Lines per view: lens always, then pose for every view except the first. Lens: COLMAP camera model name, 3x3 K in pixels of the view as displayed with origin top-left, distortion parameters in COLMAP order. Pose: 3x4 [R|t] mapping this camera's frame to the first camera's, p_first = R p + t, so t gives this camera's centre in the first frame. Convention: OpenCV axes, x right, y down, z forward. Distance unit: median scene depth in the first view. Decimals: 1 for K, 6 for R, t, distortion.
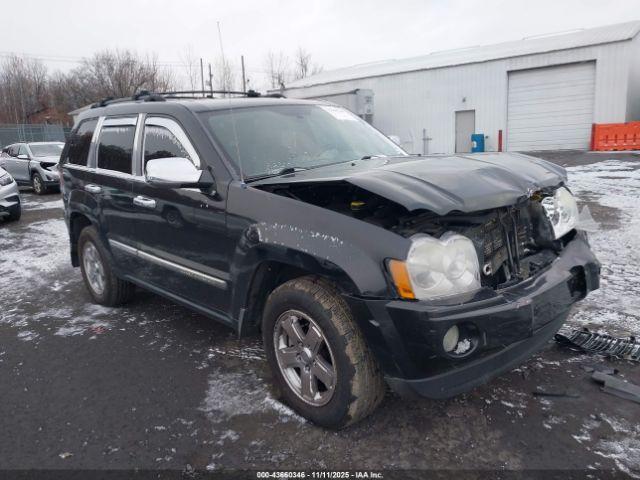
lens RADIAL K [[510.5, 0, 317.7], [0, 510.5, 238.9], [0, 0, 1]] dist [-0.005486, 0.012858]
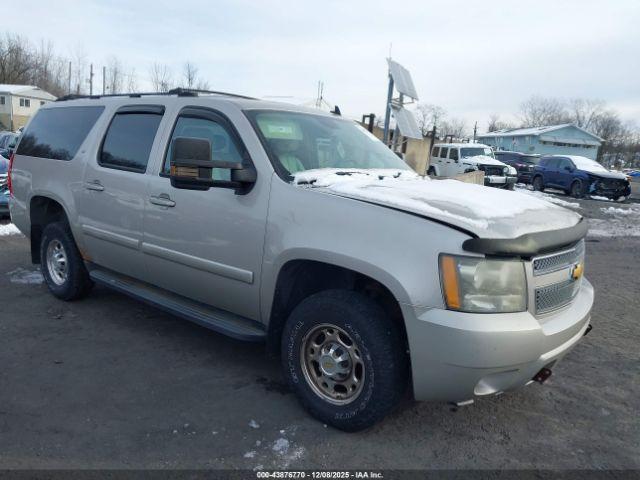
lens RADIAL K [[503.3, 0, 319.9], [0, 503.3, 240.3], [0, 0, 1]] dist [-0.000581, 0.002359]
pose [[0.976632, 0.115937, 0.180966, 0.188204], [-0.111945, 0.993194, -0.032153, 0.037717], [-0.183462, 0.011143, 0.982964, -0.282437]]
